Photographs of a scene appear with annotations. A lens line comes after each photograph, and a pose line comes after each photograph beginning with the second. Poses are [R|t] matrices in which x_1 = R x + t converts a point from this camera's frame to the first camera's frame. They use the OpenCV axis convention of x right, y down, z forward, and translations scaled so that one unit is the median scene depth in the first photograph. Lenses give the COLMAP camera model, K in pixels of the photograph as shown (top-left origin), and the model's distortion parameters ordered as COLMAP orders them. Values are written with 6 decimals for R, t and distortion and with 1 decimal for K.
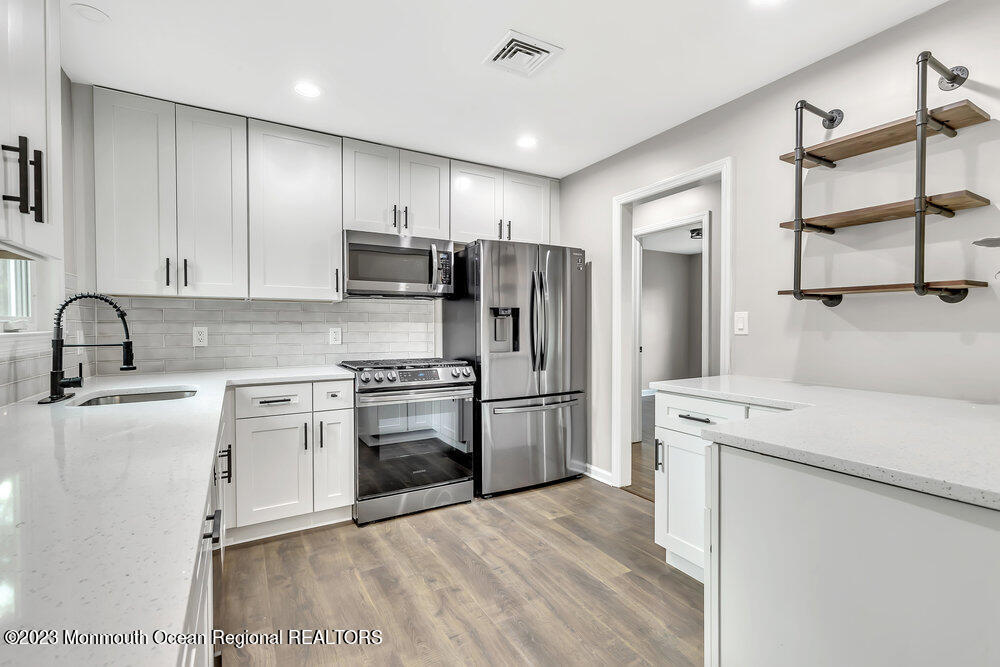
lens RADIAL K [[451.4, 0, 504.4], [0, 451.4, 332.4], [0, 0, 1]] dist [0.005621, 0.000080]
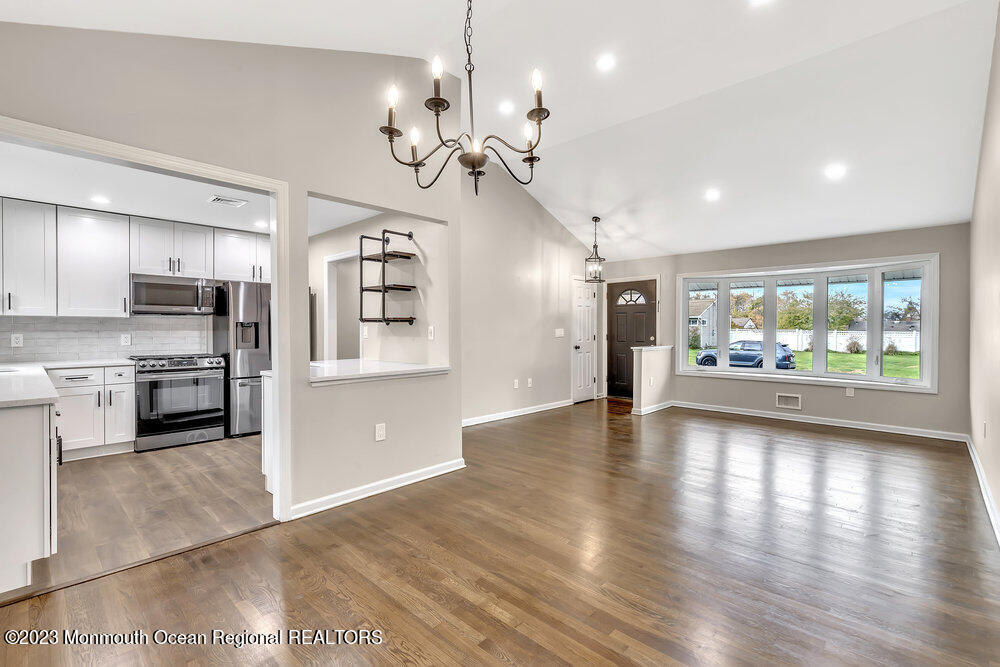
lens RADIAL K [[451.4, 0, 504.6], [0, 451.4, 331.9], [0, 0, 1]] dist [0.005621, 0.000080]
pose [[0.959485, 0.000778, 0.281760, 0.489076], [0.001497, 0.999968, -0.007859, -0.005087], [-0.281757, 0.007962, 0.959453, -0.960848]]
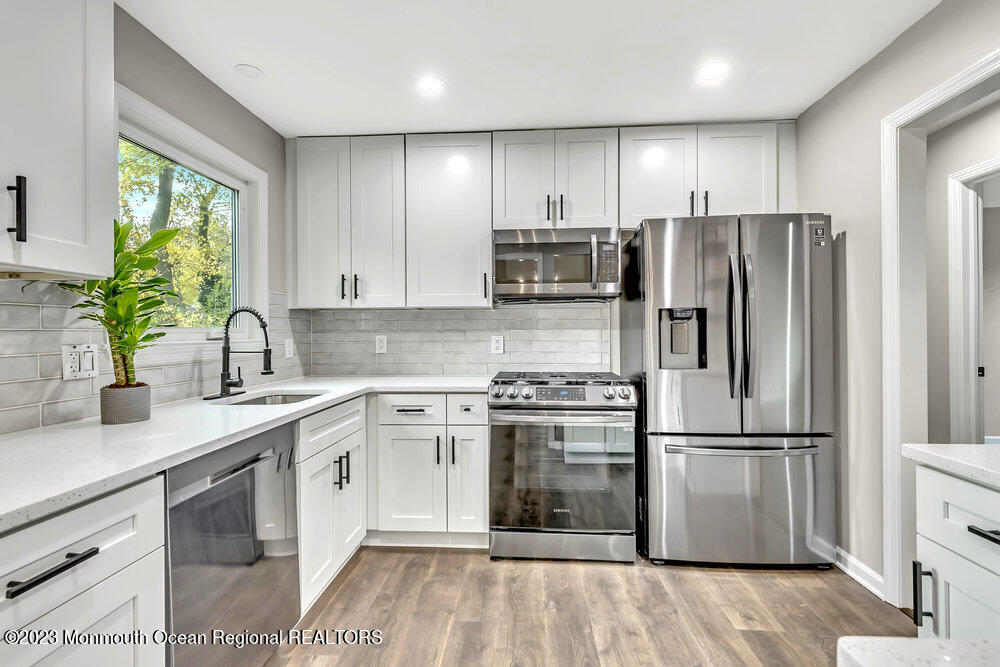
lens RADIAL K [[451.4, 0, 500.0], [0, 451.4, 332.3], [0, 0, 1]] dist [0.005621, 0.000080]
pose [[0.828581, -0.005602, -0.559842, 0.184307], [-0.003613, 0.999876, -0.015353, -0.003949], [0.559858, 0.014744, 0.828457, 0.255312]]
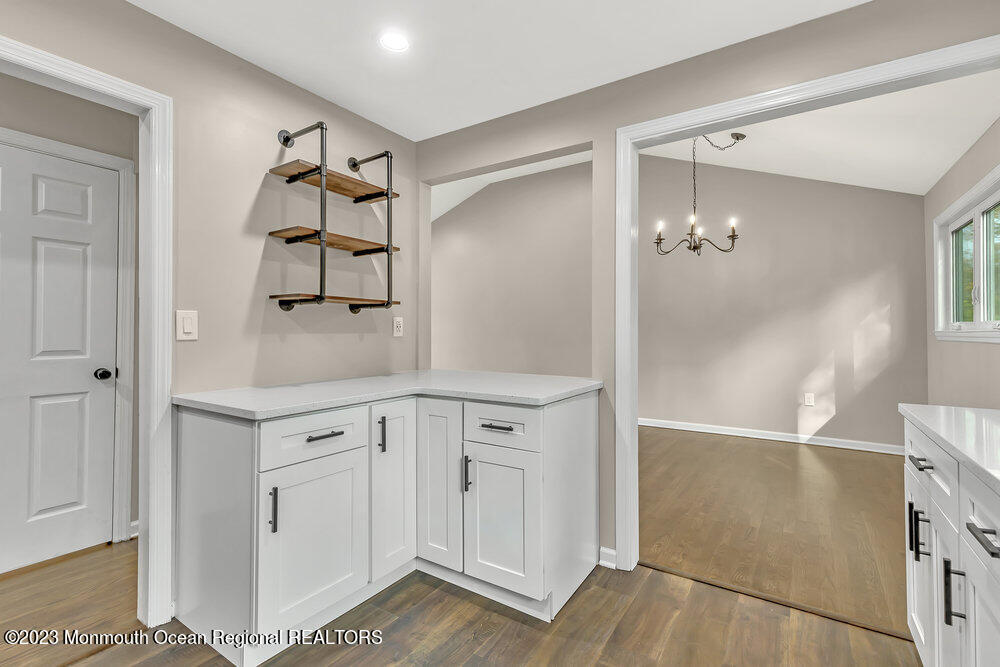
lens RADIAL K [[451.4, 0, 494.4], [0, 451.4, 328.4], [0, 0, 1]] dist [0.005621, 0.000080]
pose [[-0.424646, 0.004388, 0.905349, -0.346740], [0.013932, 0.999902, 0.001689, -0.007861], [-0.905252, 0.013330, -0.424665, 0.757343]]
